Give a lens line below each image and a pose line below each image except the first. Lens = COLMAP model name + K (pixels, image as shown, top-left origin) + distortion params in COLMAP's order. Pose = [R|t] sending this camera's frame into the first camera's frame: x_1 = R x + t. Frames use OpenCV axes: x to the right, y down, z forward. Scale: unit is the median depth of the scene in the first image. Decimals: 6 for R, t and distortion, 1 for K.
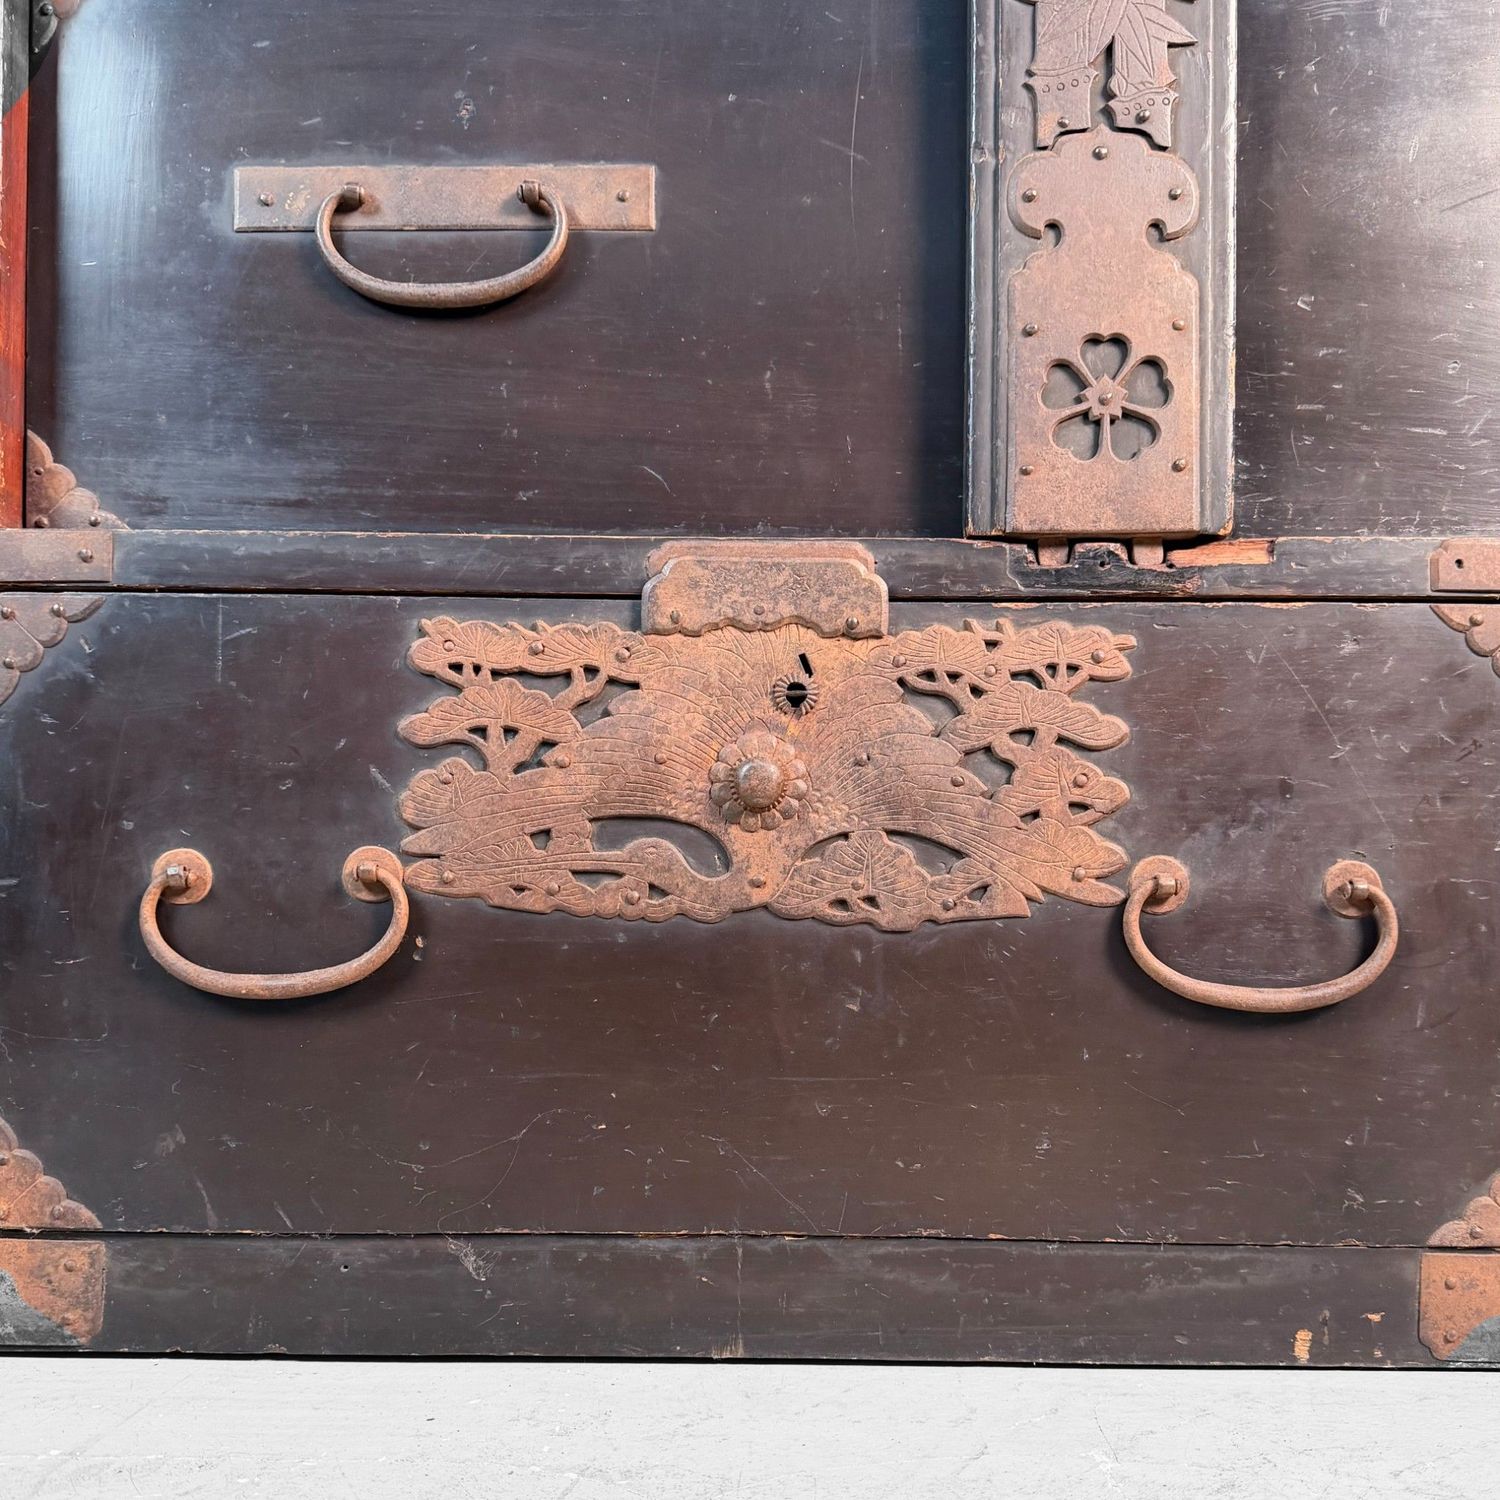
lens RADIAL K [[1387.9, 0, 732.4], [0, 1387.9, 854.8], [0, 0, 1]] dist [0.059162, 0.000000]
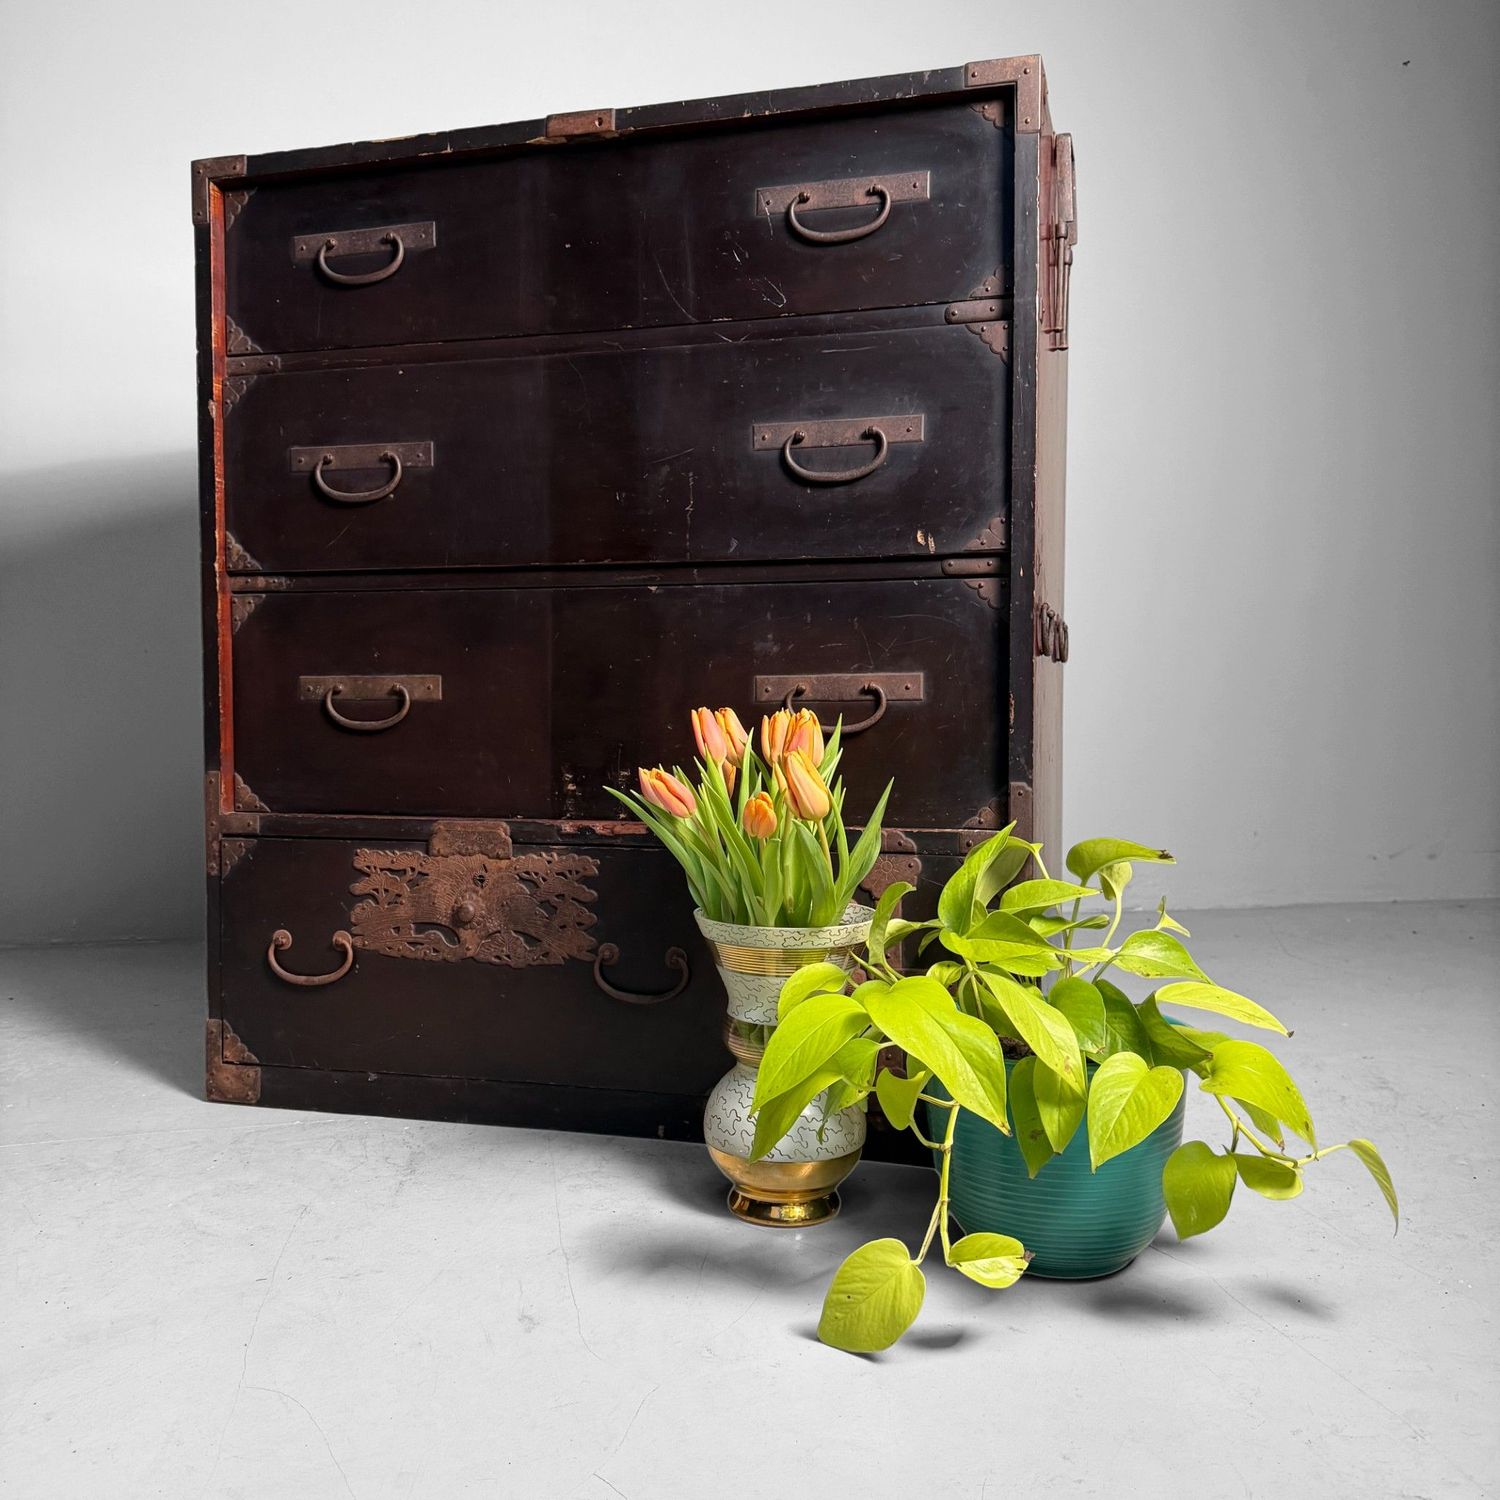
lens RADIAL K [[1448.4, 0, 754.1], [0, 1448.4, 737.5], [0, 0, 1]] dist [0.085149, 0.000000]
pose [[0.964029, -0.003110, -0.265777, 1.303804], [0.012085, 0.999410, 0.032143, -0.473699], [0.265521, -0.034198, 0.963498, -1.564677]]
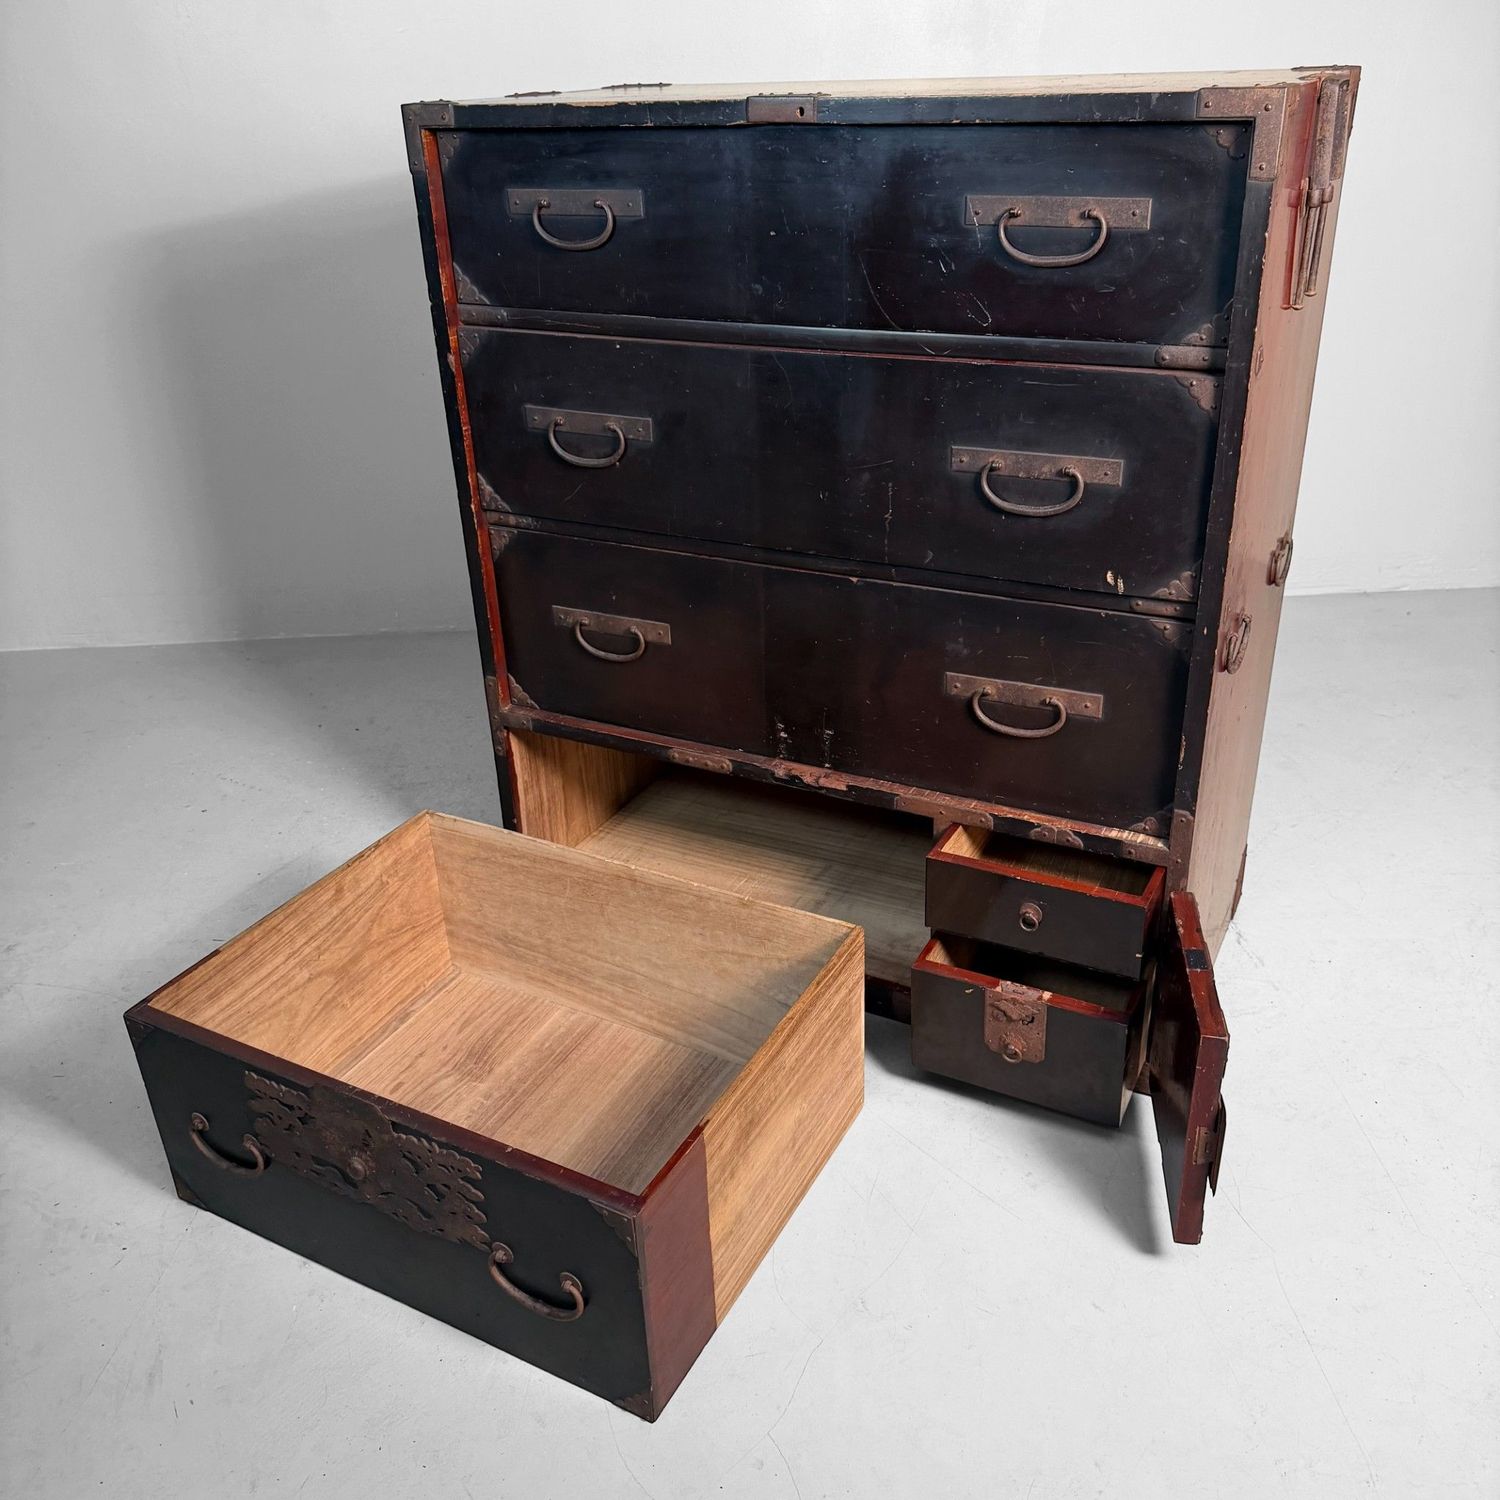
lens RADIAL K [[1448.4, 0, 740.9], [0, 1448.4, 770.5], [0, 0, 1]] dist [0.085149, 0.000000]
pose [[0.886009, 0.173843, -0.429845, 1.509809], [0.048111, 0.887580, 0.458134, -1.679068], [0.461165, -0.426591, 0.778040, -1.500208]]
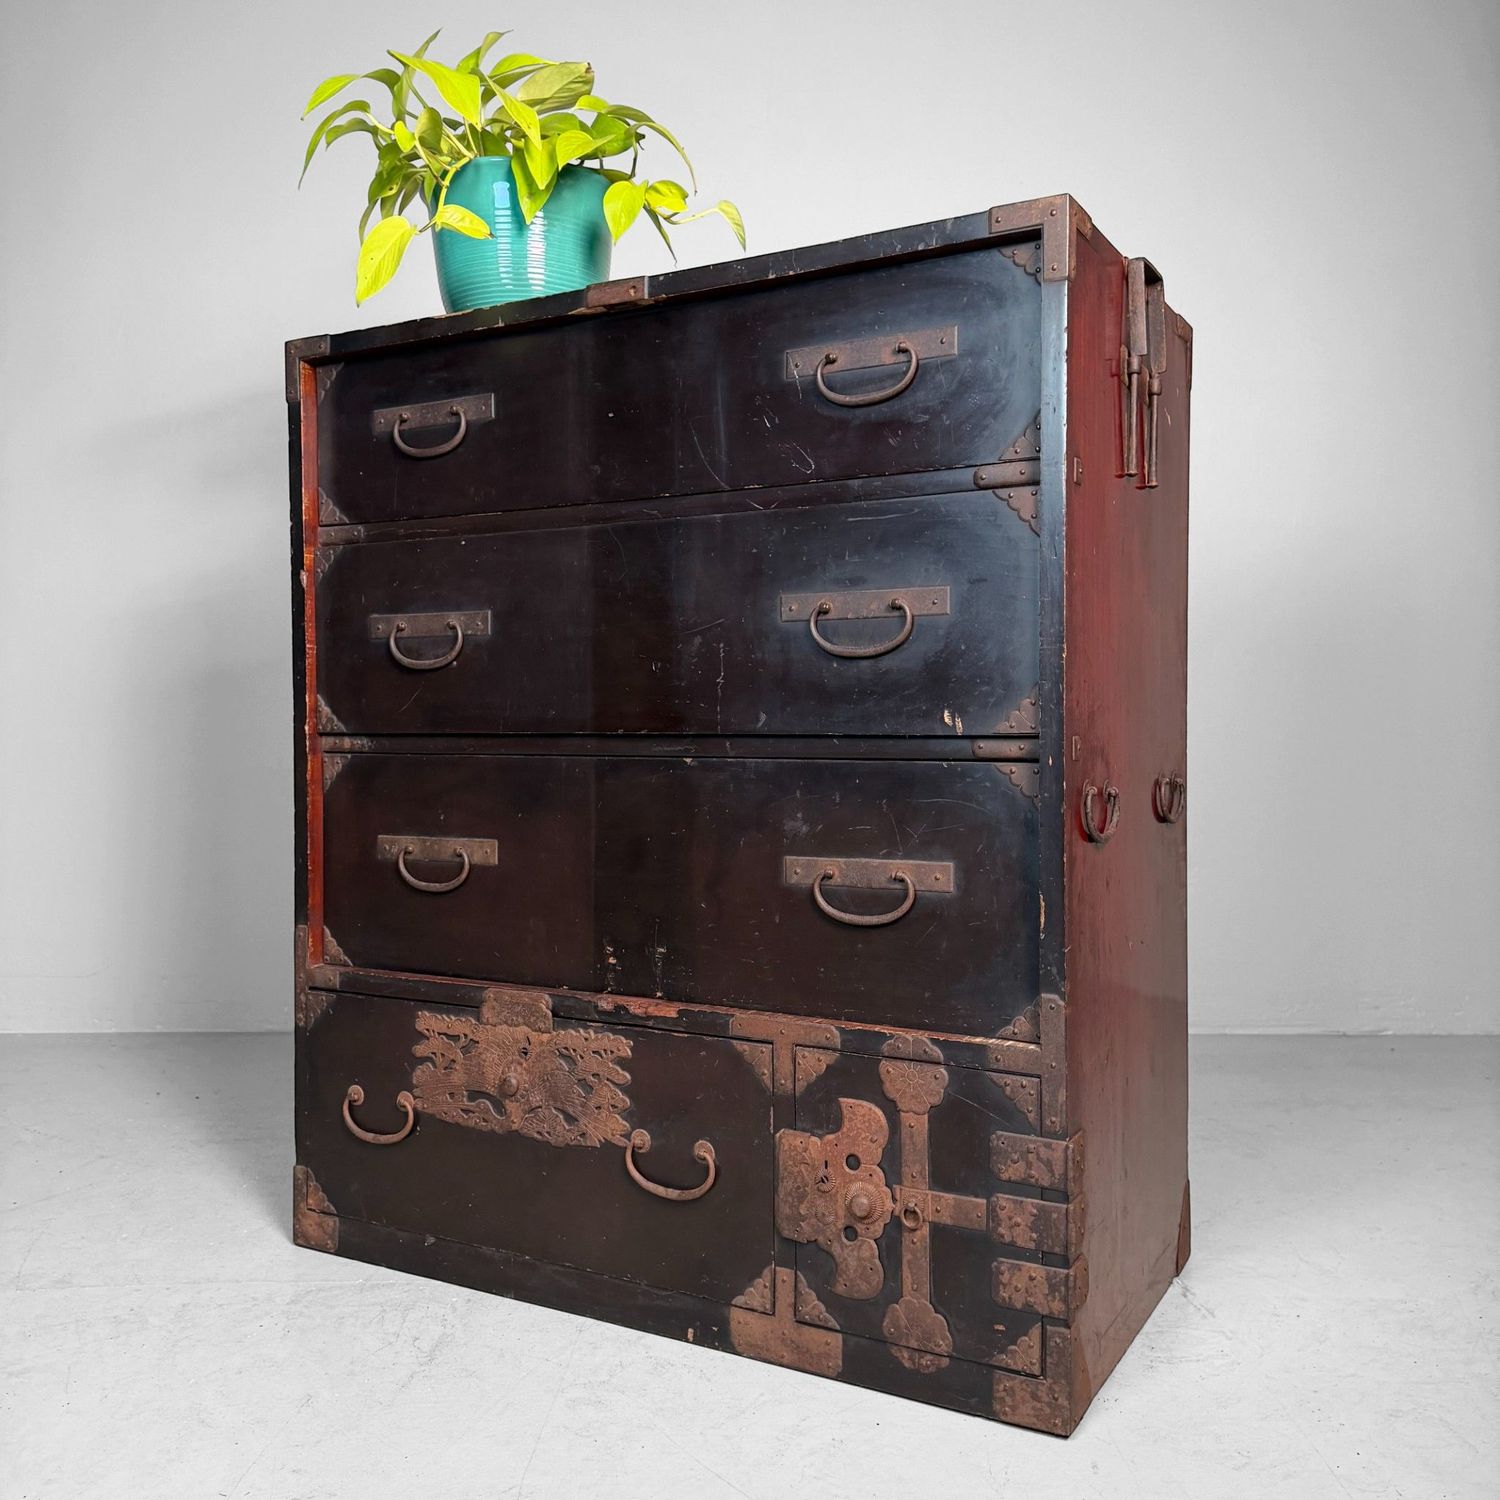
lens RADIAL K [[1448.4, 0, 751.3], [0, 1448.4, 740.2], [0, 0, 1]] dist [0.085149, 0.000000]
pose [[0.874489, -0.004566, -0.485024, 1.774182], [0.012881, 0.999822, 0.013812, -0.742484], [0.484874, -0.018326, 0.874392, -1.213865]]
